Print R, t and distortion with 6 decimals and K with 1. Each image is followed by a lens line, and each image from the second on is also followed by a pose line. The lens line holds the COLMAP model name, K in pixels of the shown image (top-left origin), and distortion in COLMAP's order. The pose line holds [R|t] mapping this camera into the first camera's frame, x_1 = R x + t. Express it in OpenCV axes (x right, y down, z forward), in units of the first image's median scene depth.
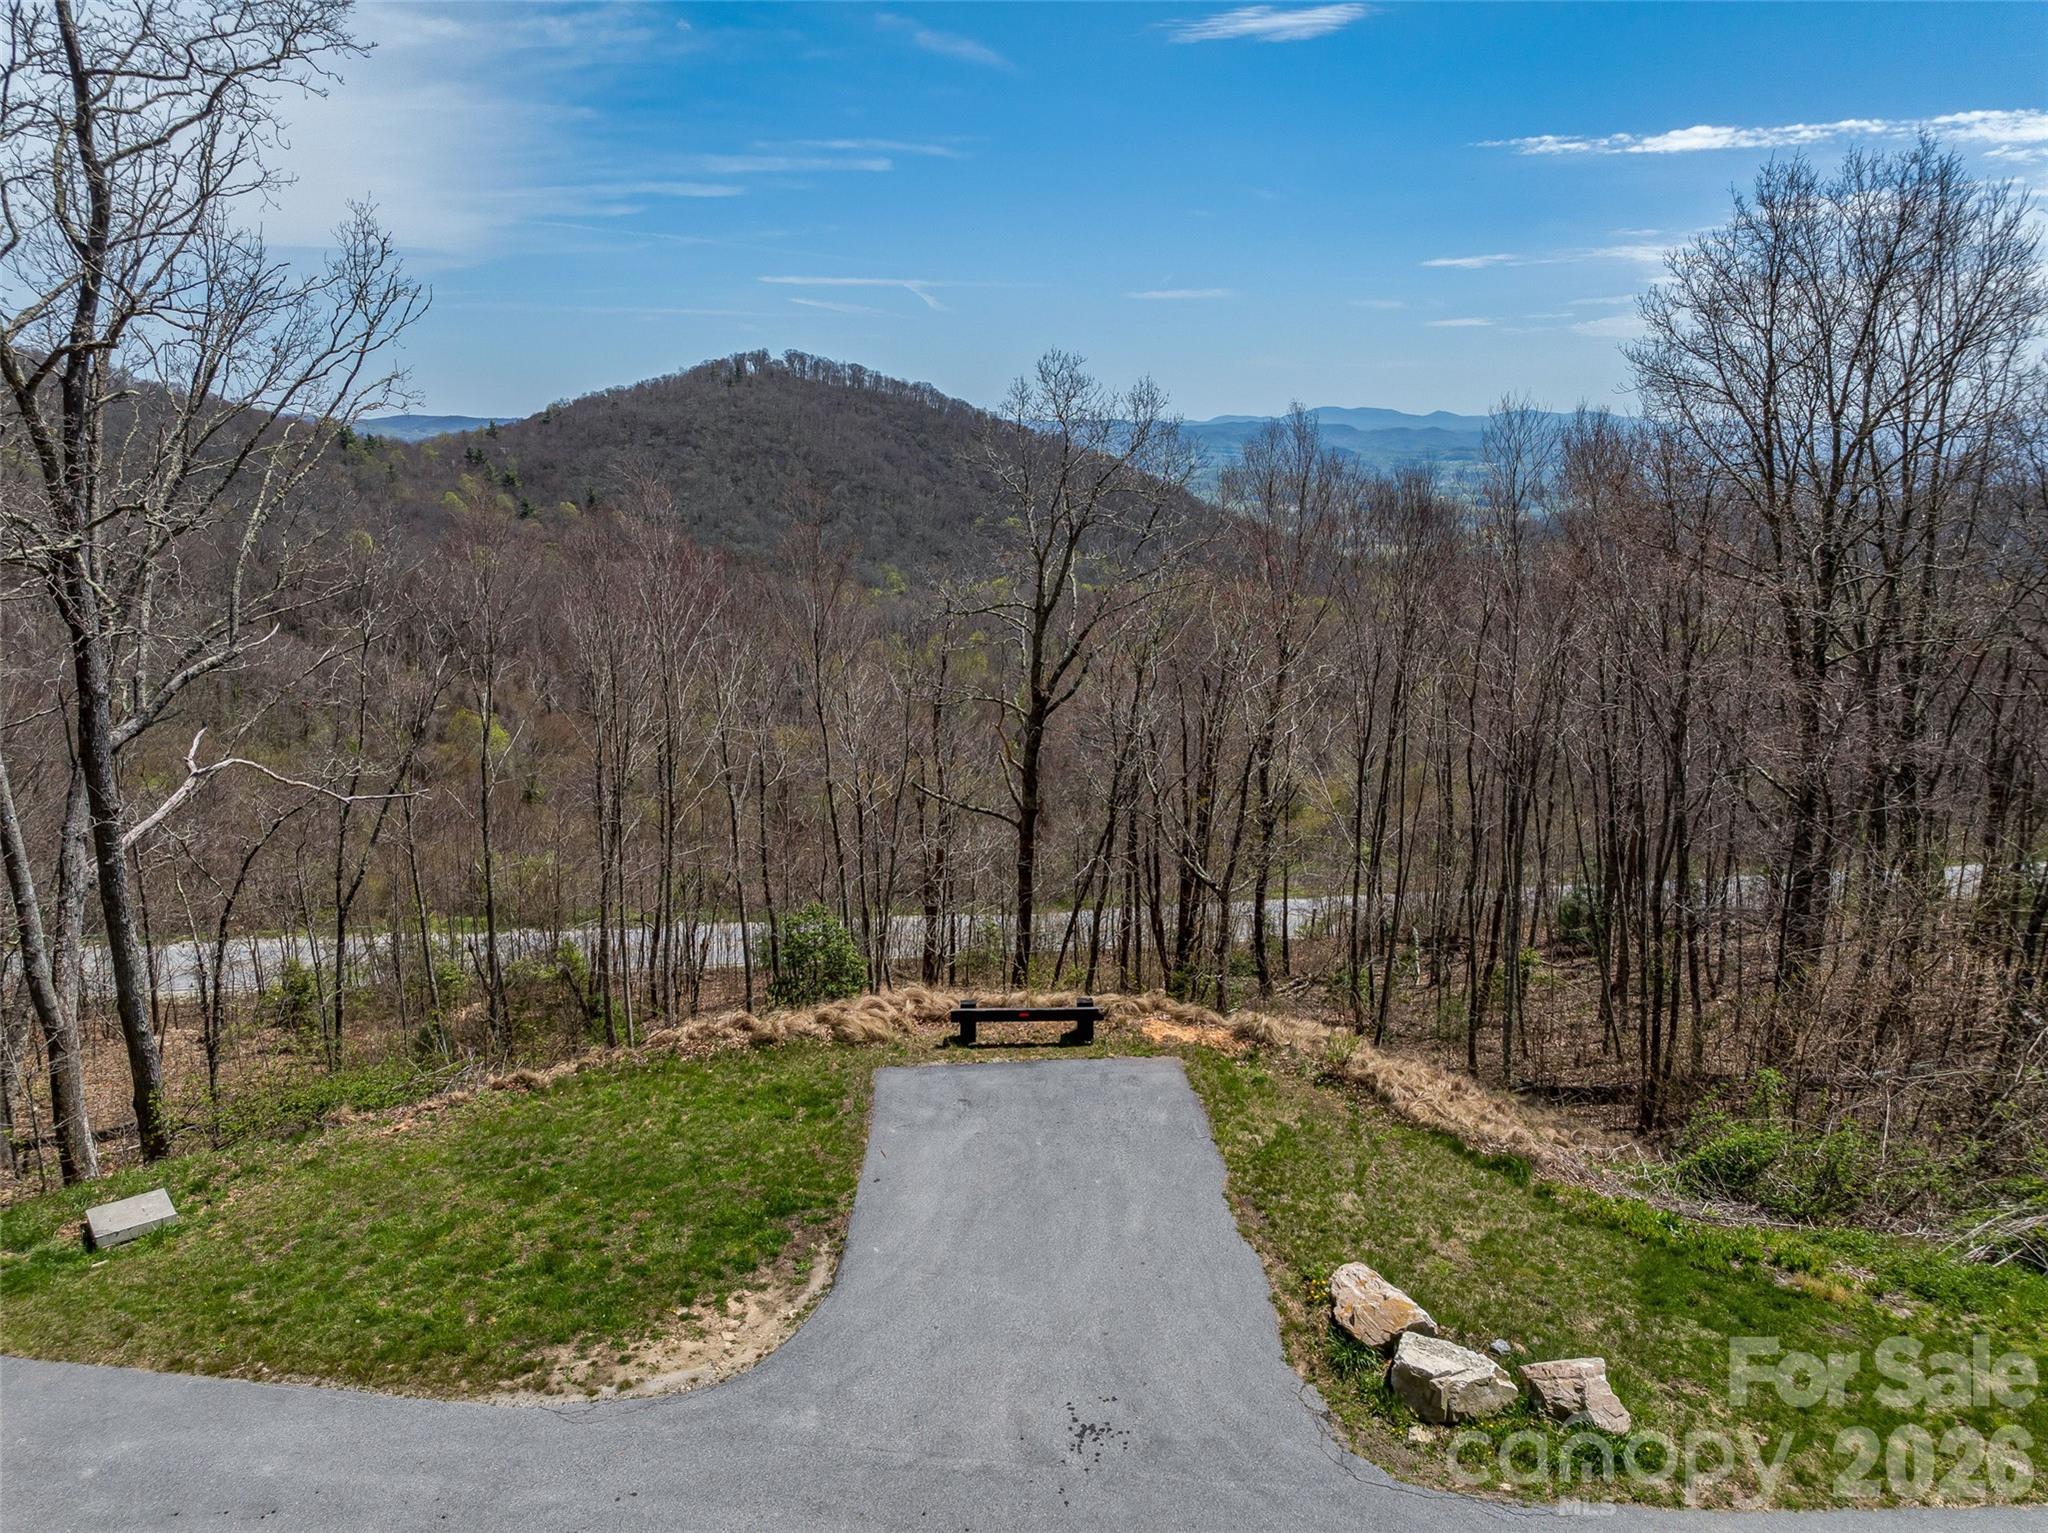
lens RADIAL K [[1424.2, 0, 1024.0], [0, 1424.2, 766.5], [0, 0, 1]] dist [0.001663, 0.001637]
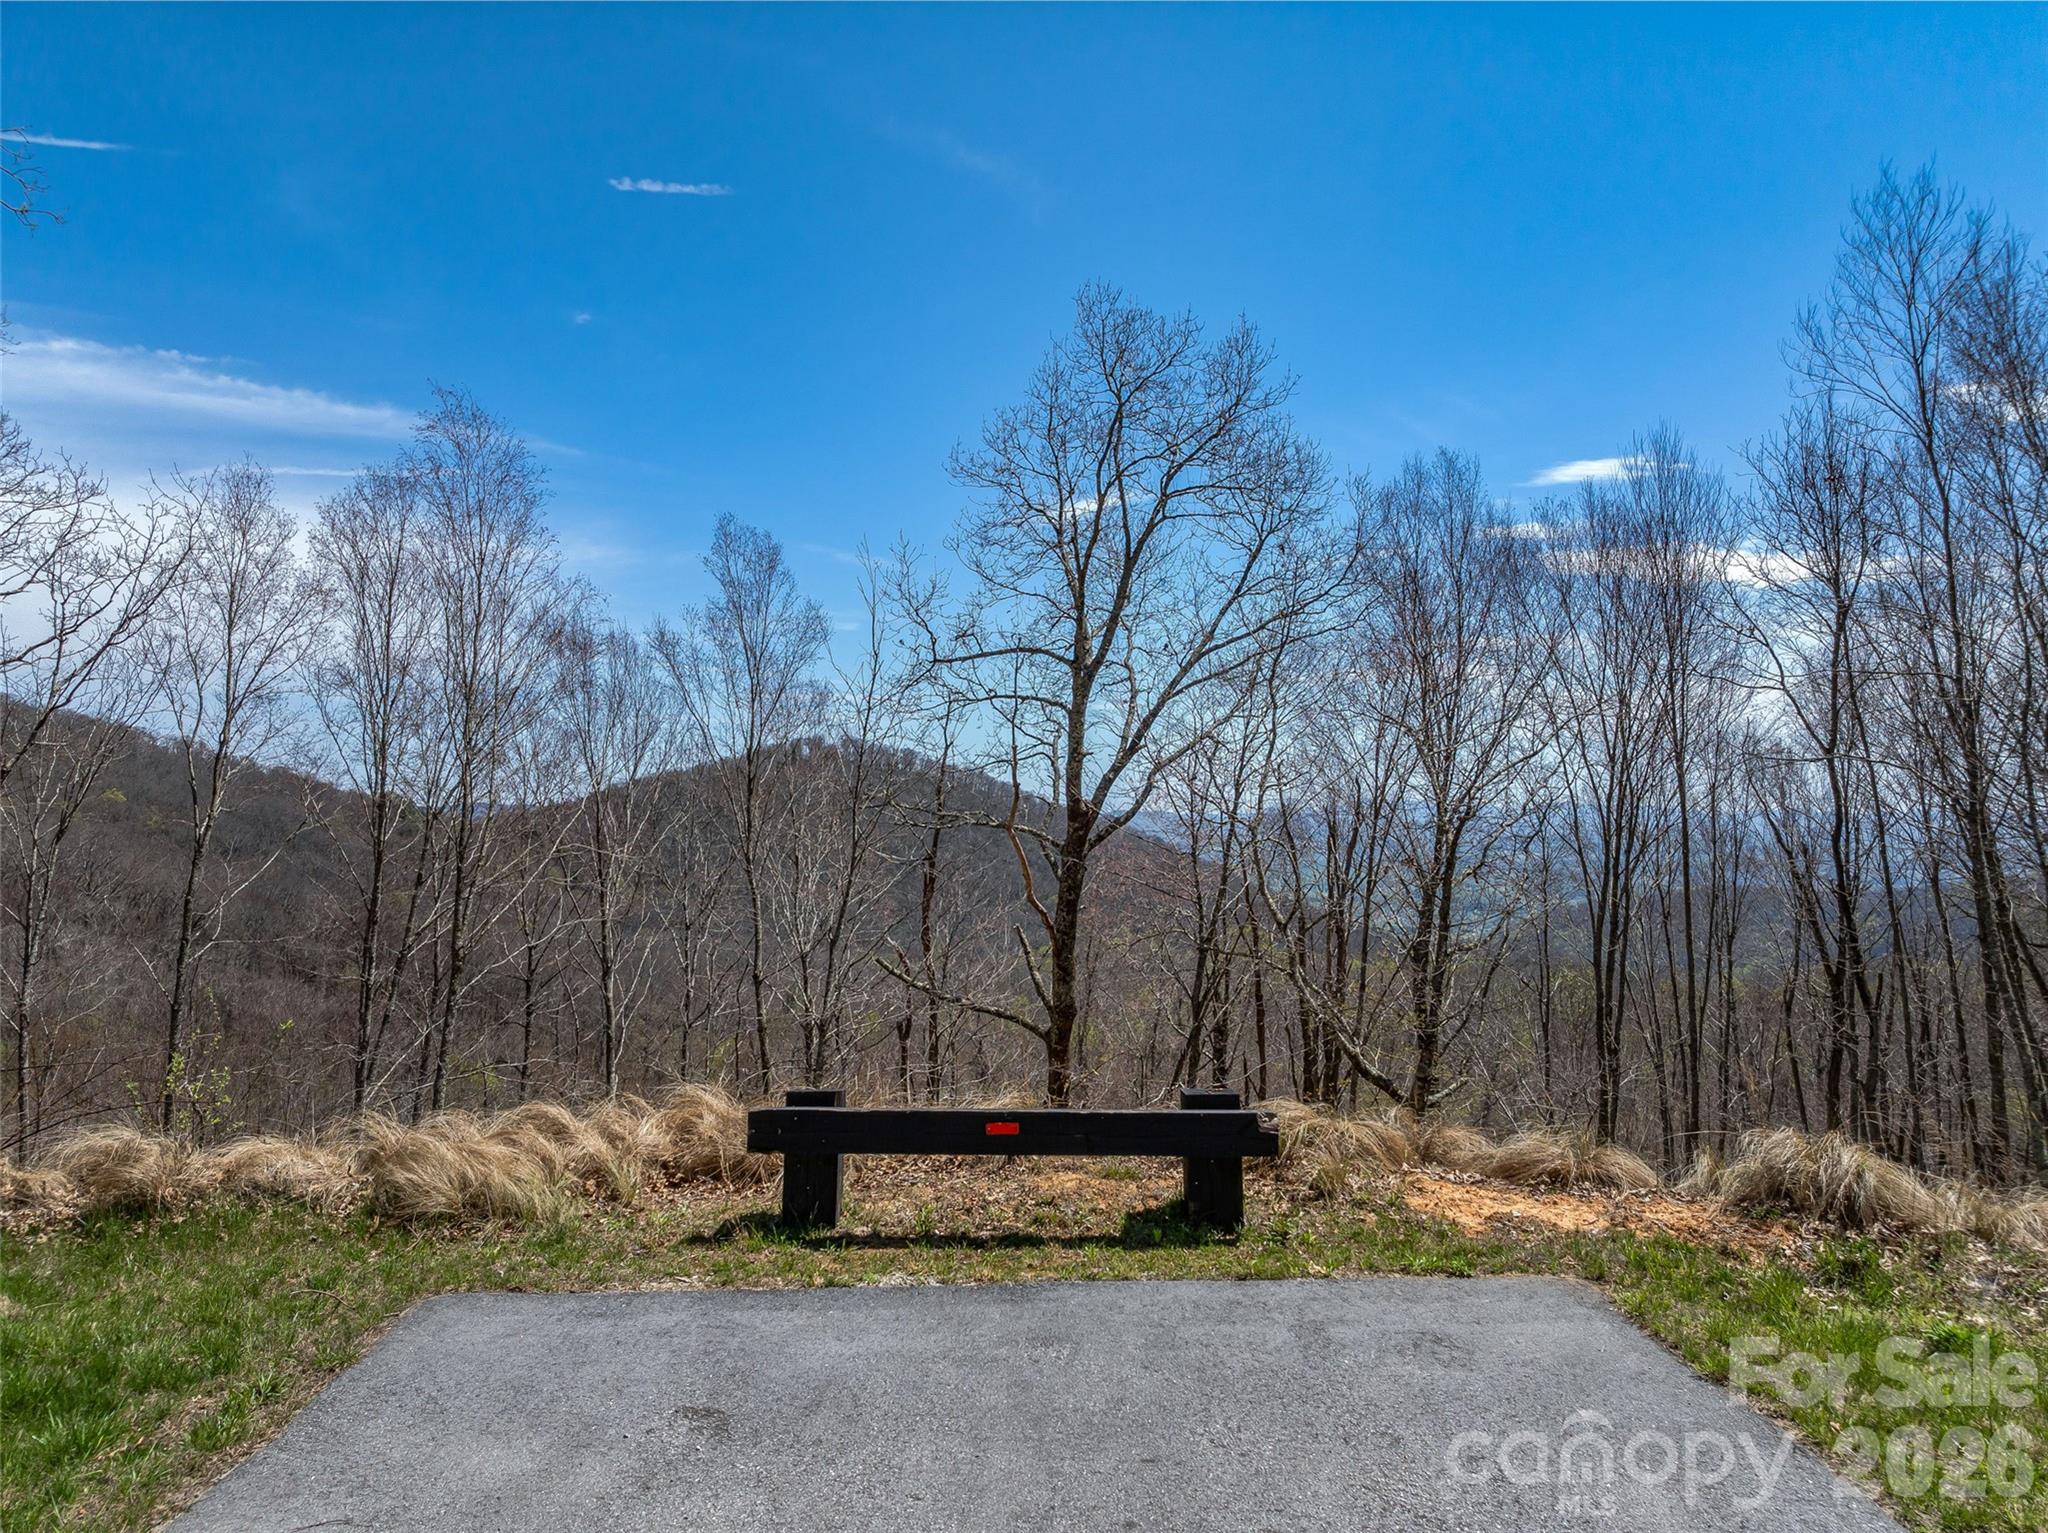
lens RADIAL K [[1436.3, 0, 1024.0], [0, 1436.3, 766.5], [0, 0, 1]] dist [-0.047297, 0.015432]
pose [[0.999424, 0.001136, -0.033929, 0.014184], [-0.010091, 0.964211, -0.264944, 0.179360], [0.032414, 0.265134, 0.963667, 0.699040]]
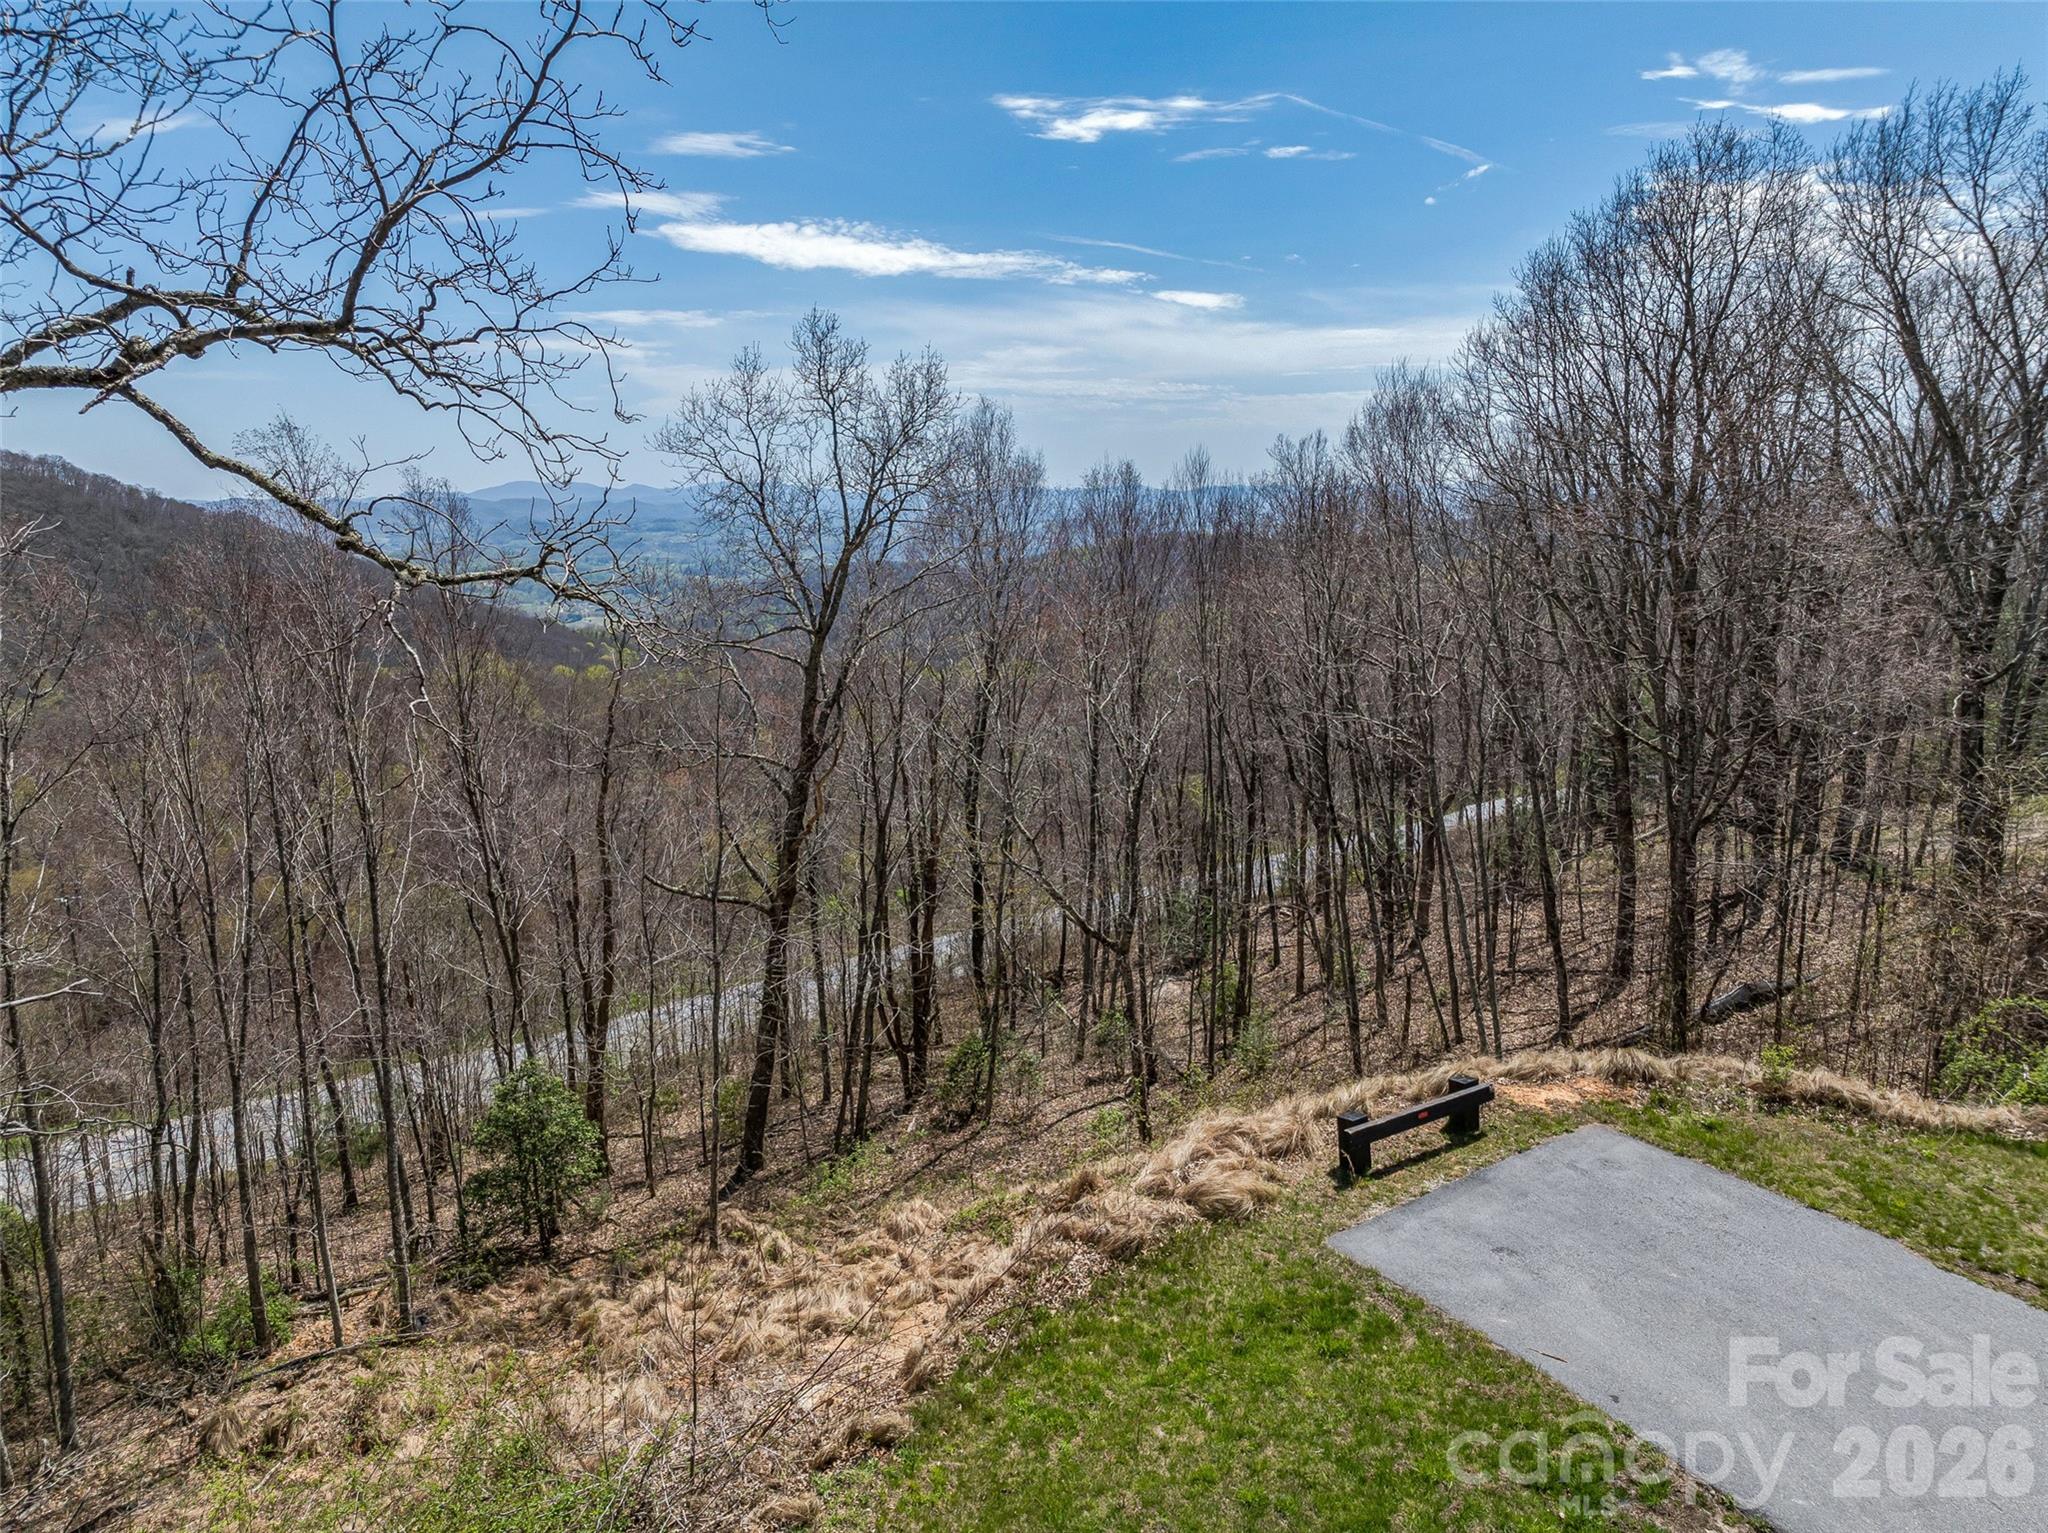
lens RADIAL K [[1436.3, 0, 1024.0], [0, 1436.3, 766.5], [0, 0, 1]] dist [-0.047297, 0.015432]
pose [[0.863183, -0.101430, 0.494598, -0.514479], [0.125595, 0.991956, -0.015765, -0.015549], [-0.489021, 0.075727, 0.868979, 0.453322]]
